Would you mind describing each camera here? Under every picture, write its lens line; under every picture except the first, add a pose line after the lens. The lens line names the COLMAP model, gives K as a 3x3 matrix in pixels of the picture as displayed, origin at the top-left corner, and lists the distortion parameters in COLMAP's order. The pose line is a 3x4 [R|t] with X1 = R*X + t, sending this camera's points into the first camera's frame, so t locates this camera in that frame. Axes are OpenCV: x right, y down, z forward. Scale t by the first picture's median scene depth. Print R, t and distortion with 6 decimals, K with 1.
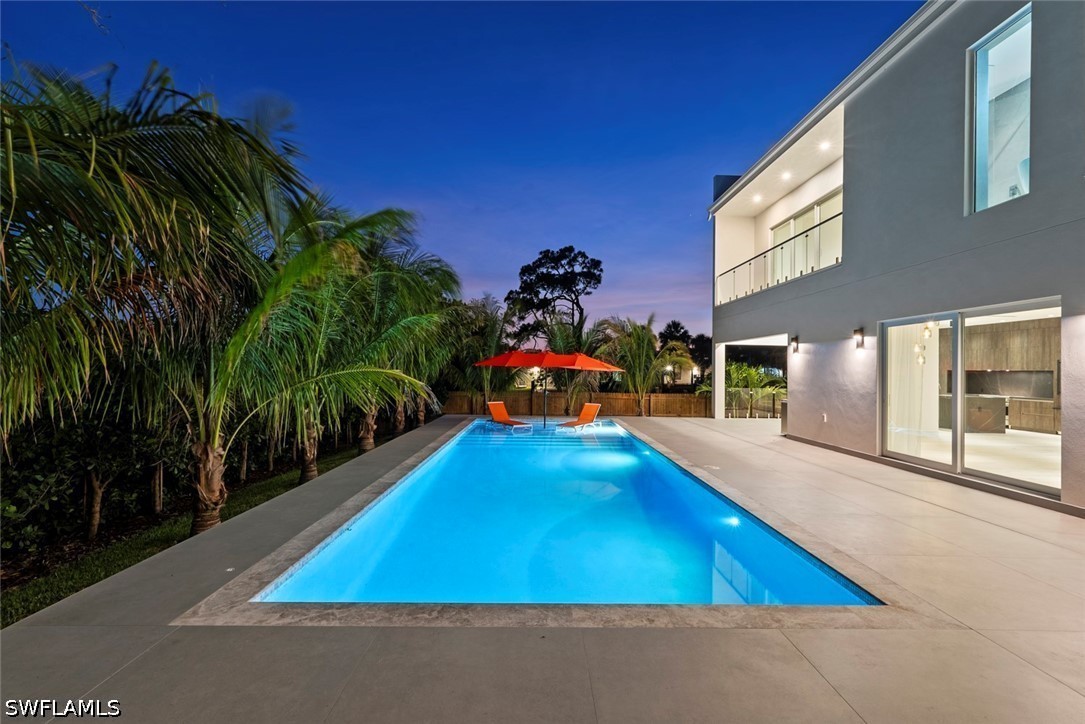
lens RADIAL K [[484.7, 0, 542.5], [0, 484.7, 362.0], [0, 0, 1]] dist [0.005691, 0.000004]
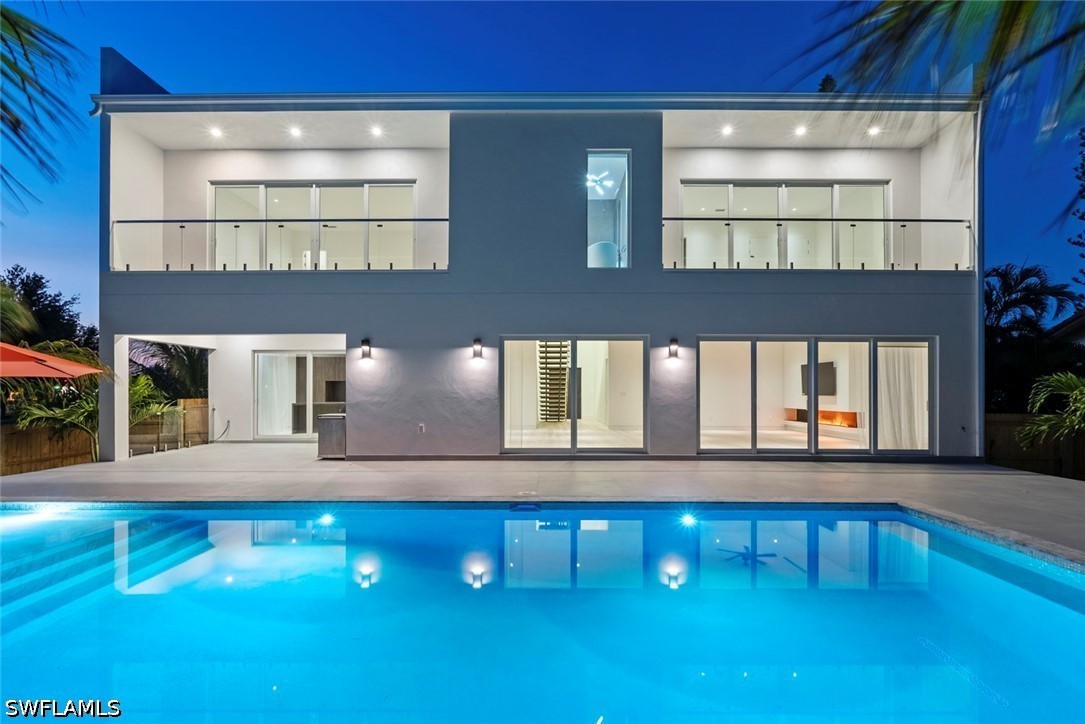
lens RADIAL K [[459.1, 0, 542.0], [0, 459.1, 392.0], [0, 0, 1]] dist [-0.006965, -0.000361]
pose [[0.022089, -0.025065, 0.999442, -0.271307], [-0.015986, 0.999549, 0.025421, 0.014060], [-0.999628, -0.016539, 0.021679, 0.648821]]
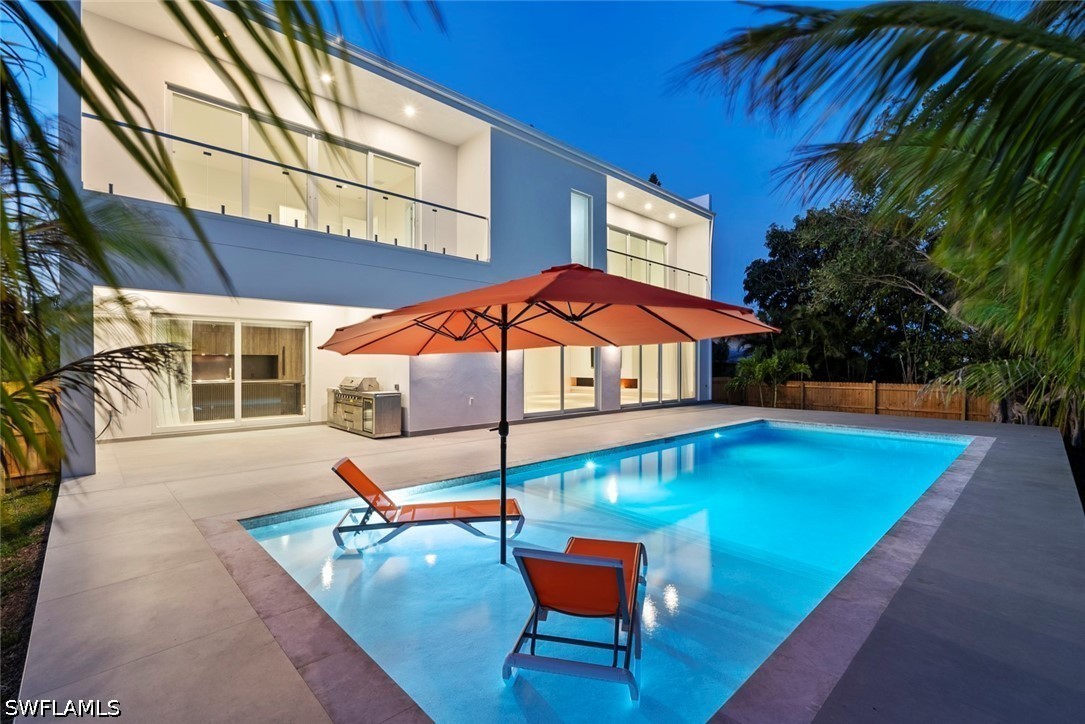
lens RADIAL K [[484.7, 0, 542.5], [0, 484.7, 362.0], [0, 0, 1]] dist [0.005691, 0.000004]
pose [[-0.682461, -0.013378, 0.730800, -0.259429], [-0.022181, 0.999751, -0.002412, 0.023772], [-0.730586, -0.017856, -0.682588, 1.400166]]
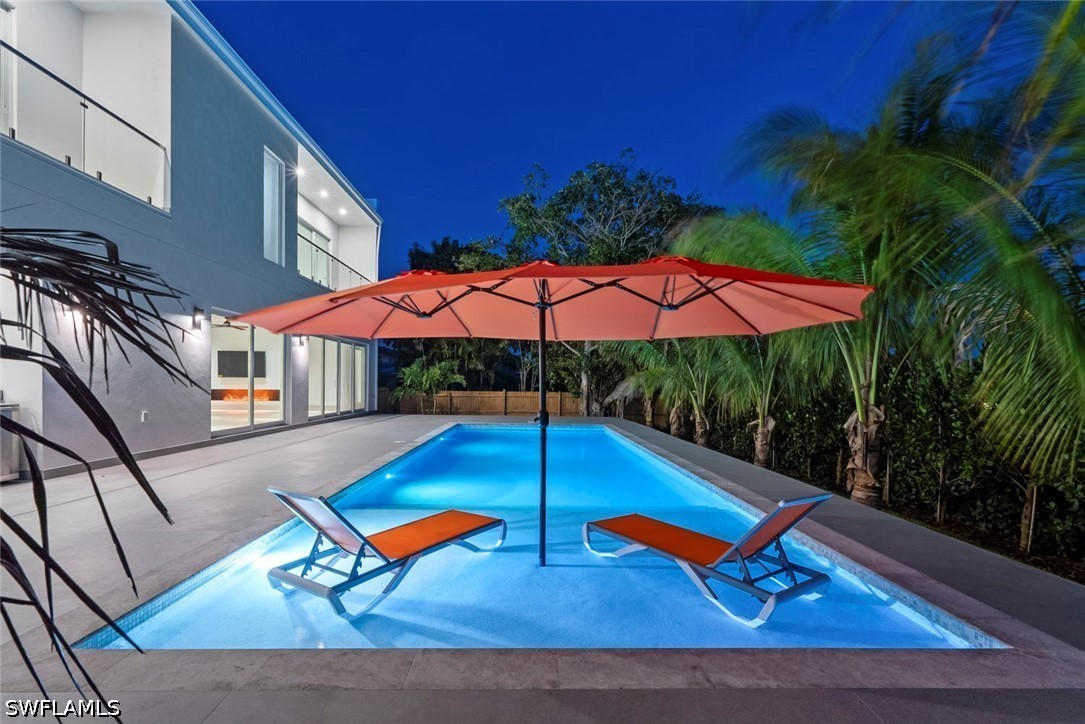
lens RADIAL K [[493.8, 0, 541.5], [0, 493.8, 384.9], [0, 0, 1]] dist [0.003325, -0.000061]
pose [[-0.999500, -0.026397, -0.017387, 0.015644], [-0.026214, 0.999599, -0.010682, 0.052897], [0.017662, -0.010221, -0.999792, 1.500620]]
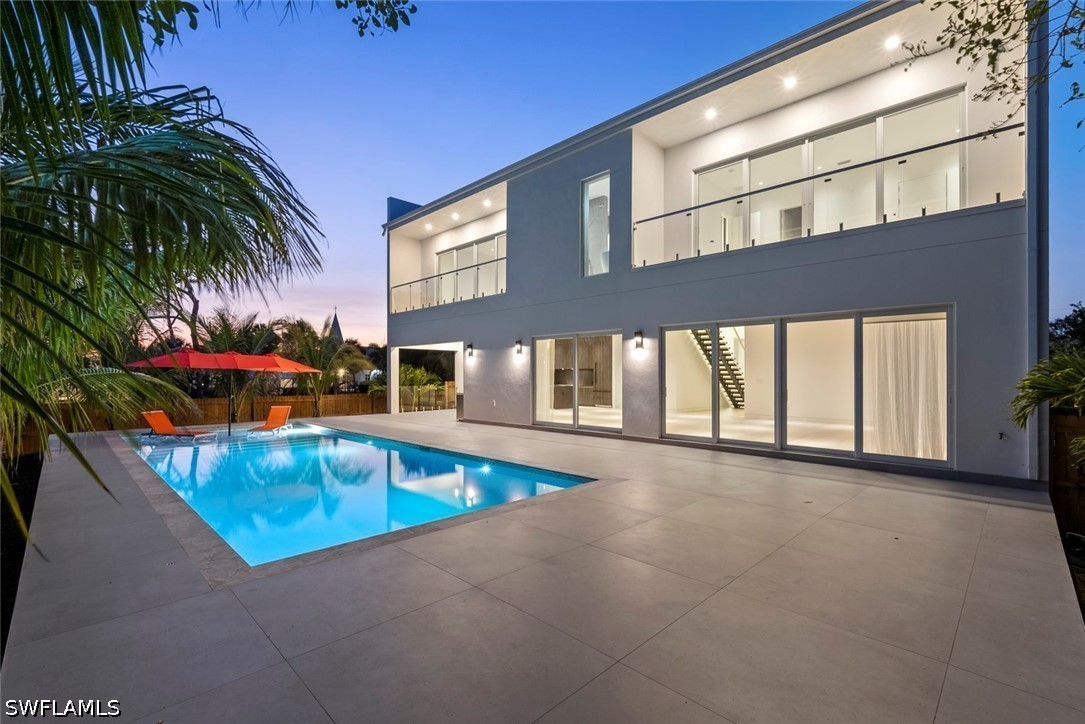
lens RADIAL K [[485.1, 0, 549.9], [0, 485.1, 373.5], [0, 0, 1]] dist [-0.000987, -0.000163]
pose [[0.710262, -0.012825, 0.703821, -0.244308], [0.000053, 0.999835, 0.018166, 0.003373], [-0.703937, -0.012865, 0.710145, -0.084365]]
